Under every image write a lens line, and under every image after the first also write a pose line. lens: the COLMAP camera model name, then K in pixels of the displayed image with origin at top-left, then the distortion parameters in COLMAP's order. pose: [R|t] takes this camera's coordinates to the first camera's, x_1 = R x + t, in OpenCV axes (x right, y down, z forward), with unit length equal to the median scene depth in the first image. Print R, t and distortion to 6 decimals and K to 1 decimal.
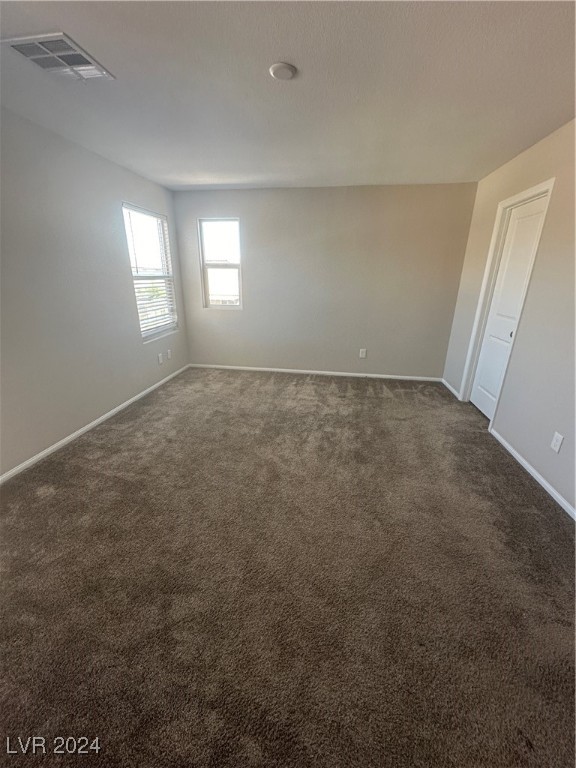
lens RADIAL K [[307.9, 0, 288.0], [0, 307.9, 384.0], [0, 0, 1]] dist [-0.001002, 0.001014]
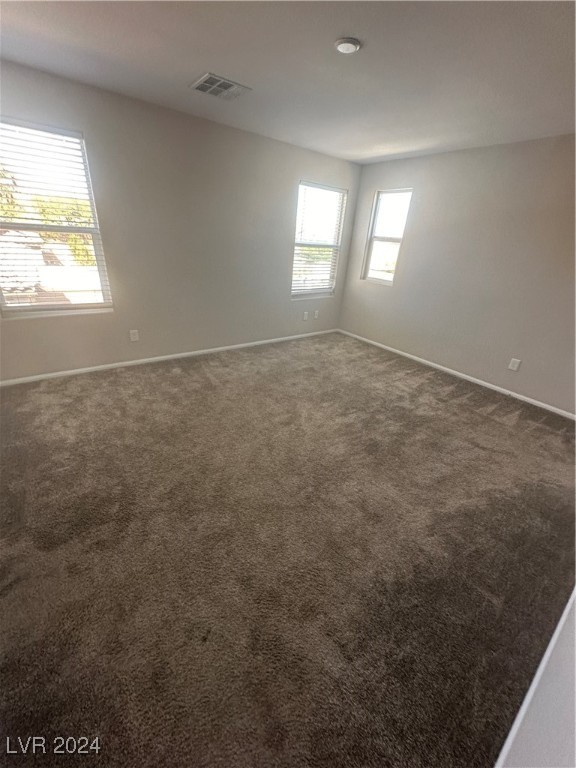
lens RADIAL K [[307.9, 0, 288.0], [0, 307.9, 384.0], [0, 0, 1]] dist [-0.001002, 0.001014]
pose [[0.720727, 0.337513, -0.605506, 0.387291], [-0.291914, 0.940016, 0.176509, -0.029042], [0.628759, 0.049541, 0.776020, 0.054108]]
